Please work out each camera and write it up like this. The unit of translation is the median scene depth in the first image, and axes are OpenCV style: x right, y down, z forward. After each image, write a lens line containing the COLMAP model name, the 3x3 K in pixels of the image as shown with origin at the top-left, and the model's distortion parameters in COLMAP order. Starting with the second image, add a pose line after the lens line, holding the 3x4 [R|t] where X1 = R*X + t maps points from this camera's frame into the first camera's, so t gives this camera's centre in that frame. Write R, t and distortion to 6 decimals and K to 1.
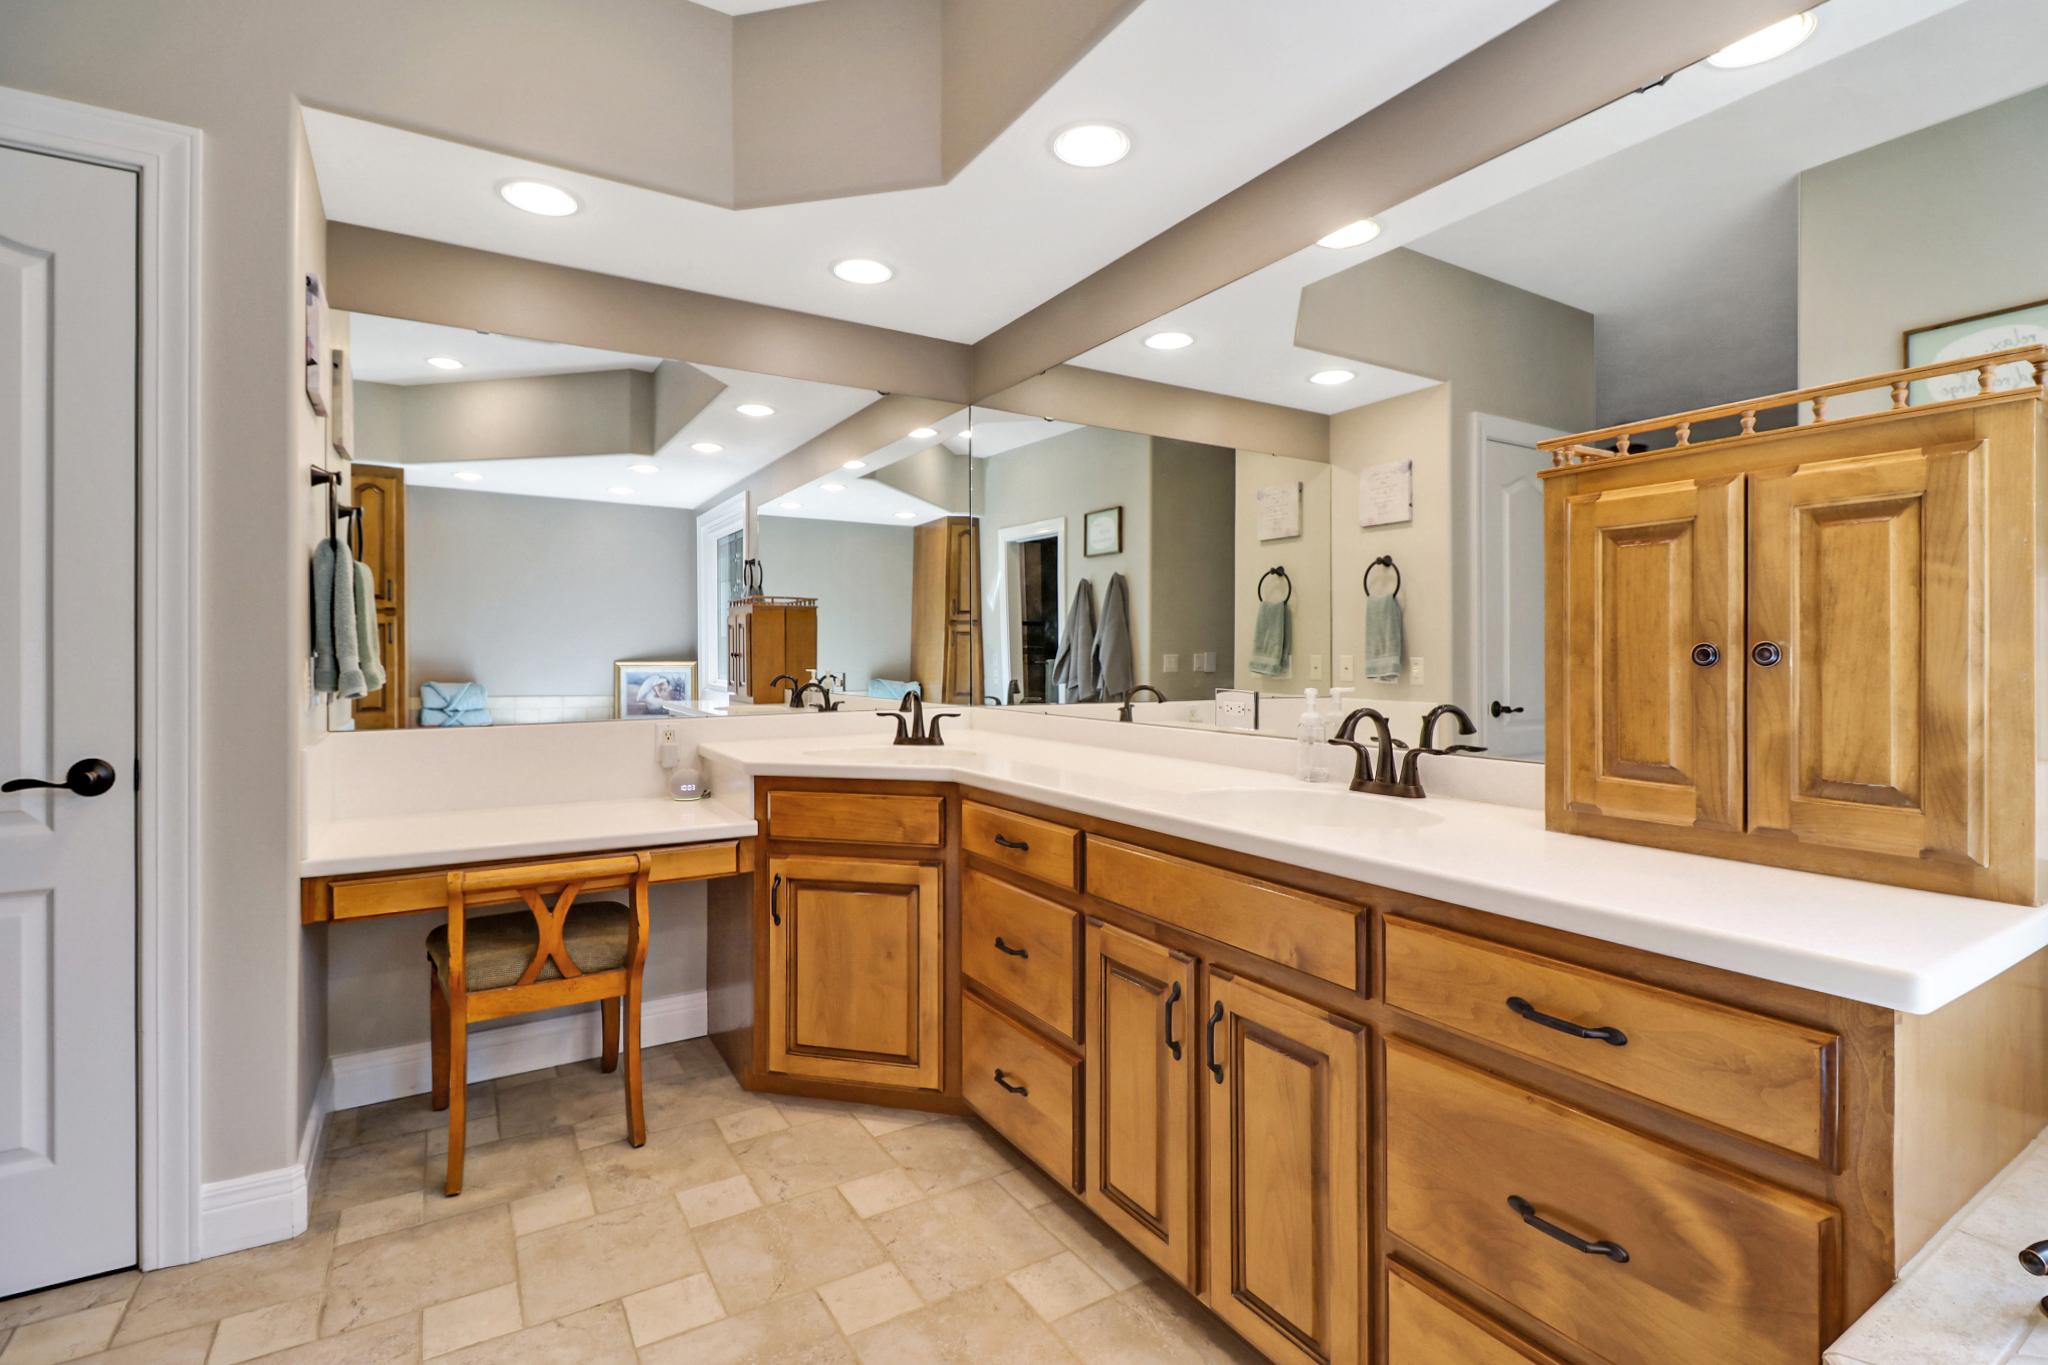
lens RADIAL K [[948.3, 0, 1024.7], [0, 948.3, 667.6], [0, 0, 1]] dist [-0.004403, -0.001821]
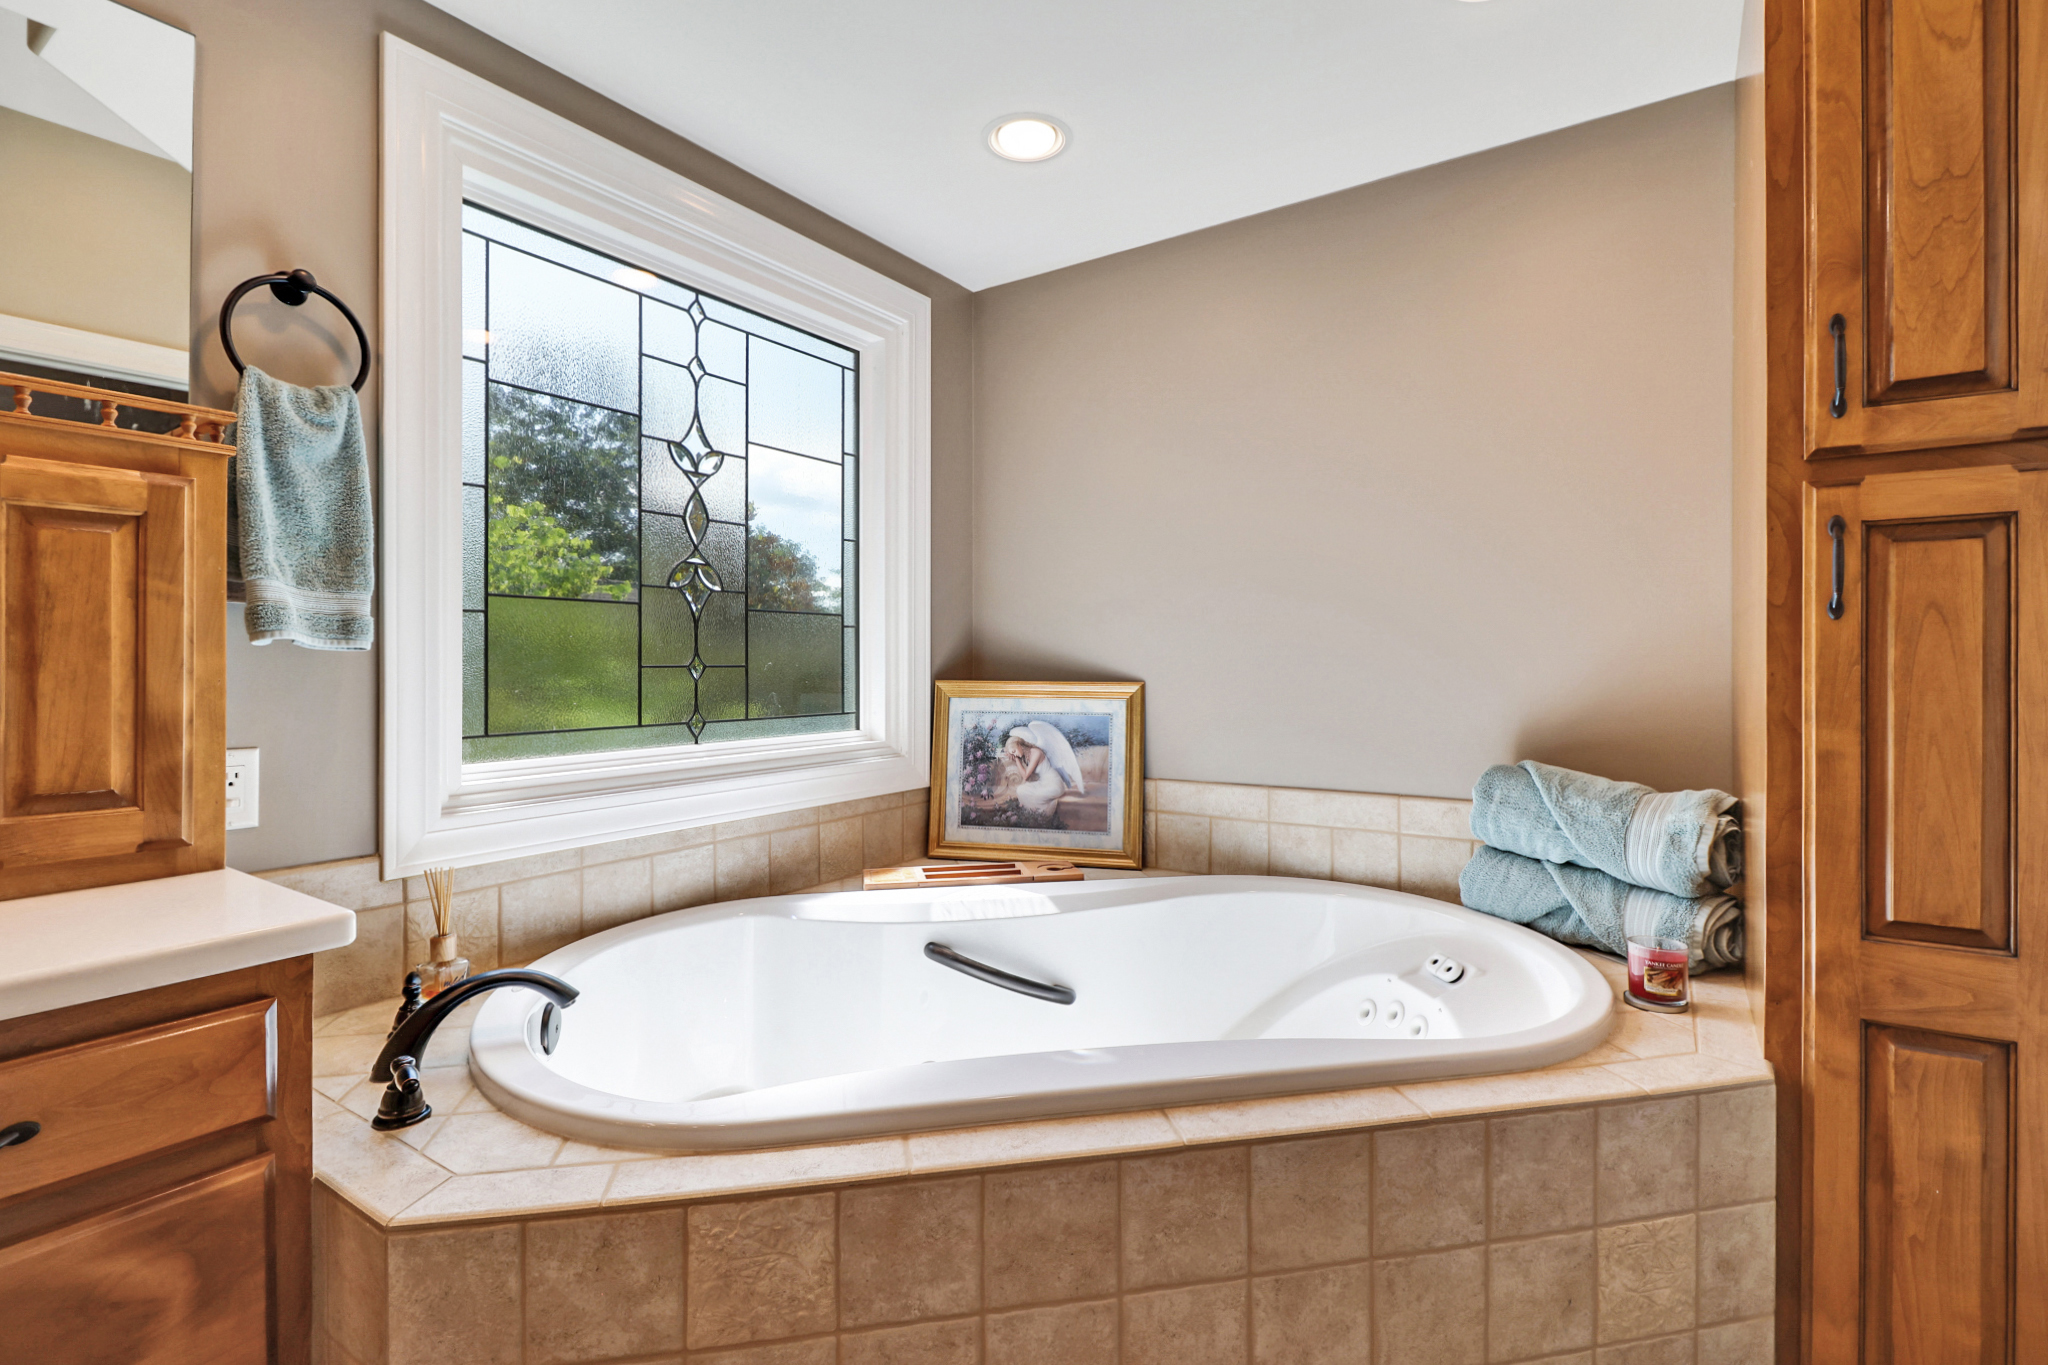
lens RADIAL K [[948.3, 0, 1025.1], [0, 948.3, 668.6], [0, 0, 1]] dist [-0.004403, -0.001821]
pose [[-0.405257, -0.002401, 0.914200, -0.441689], [0.010888, 0.999913, 0.007453, -0.003965], [-0.914138, 0.012974, -0.405195, 0.505223]]
